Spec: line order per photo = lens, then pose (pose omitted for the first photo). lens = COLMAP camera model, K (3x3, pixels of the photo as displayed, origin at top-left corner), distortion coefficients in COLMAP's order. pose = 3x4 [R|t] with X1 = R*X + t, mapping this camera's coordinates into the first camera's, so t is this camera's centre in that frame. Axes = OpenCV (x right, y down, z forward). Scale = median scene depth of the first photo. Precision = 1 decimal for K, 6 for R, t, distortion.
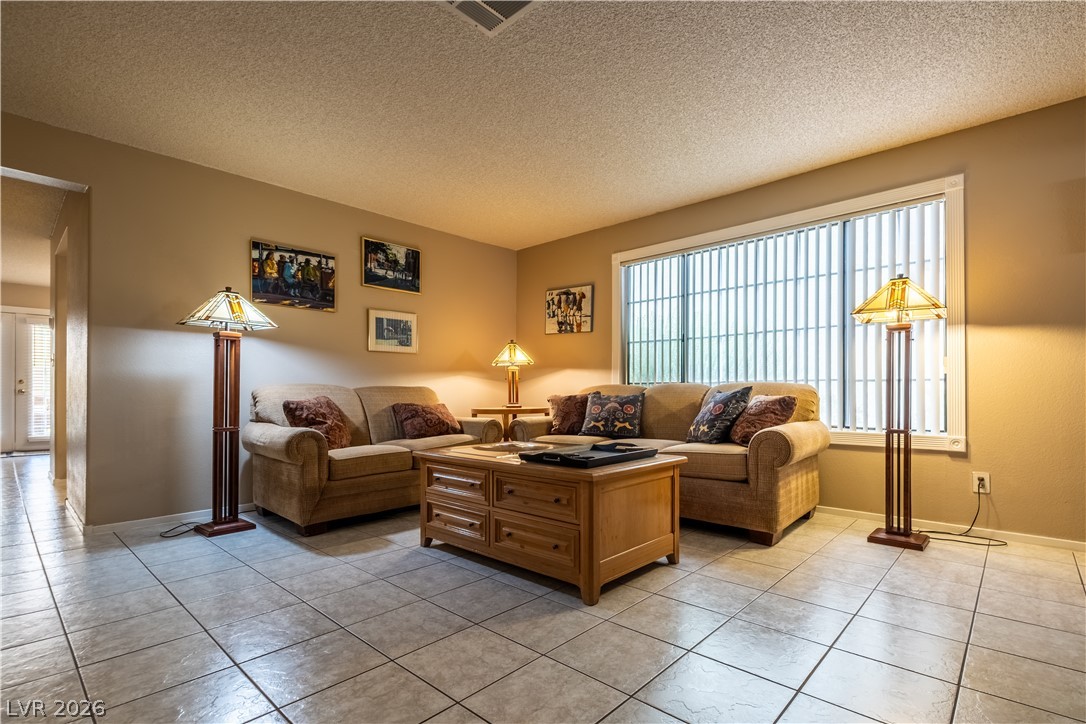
lens RADIAL K [[506.3, 0, 579.8], [0, 506.3, 385.3], [0, 0, 1]] dist [0.000628, -0.000027]
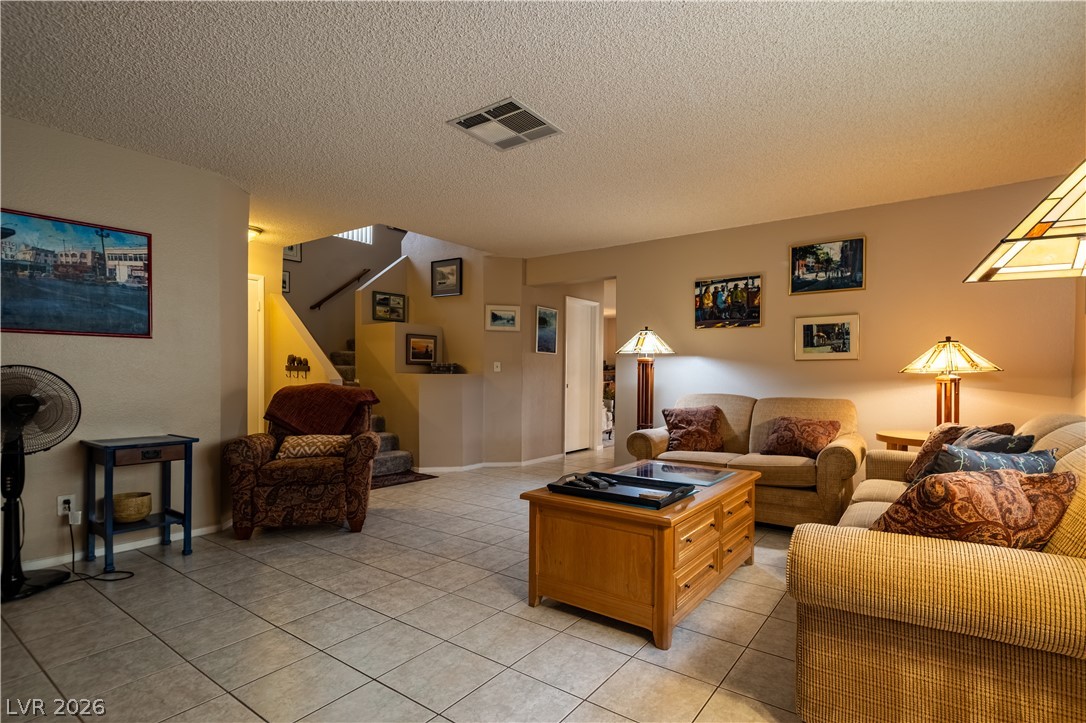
lens RADIAL K [[542.4, 0, 549.8], [0, 542.4, 361.1], [0, 0, 1]] dist [-0.004942, -0.000263]
pose [[0.082707, -0.028721, -0.996160, 0.657308], [0.002231, 0.999587, -0.028635, -0.042542], [0.996571, 0.000145, 0.082737, 0.491247]]
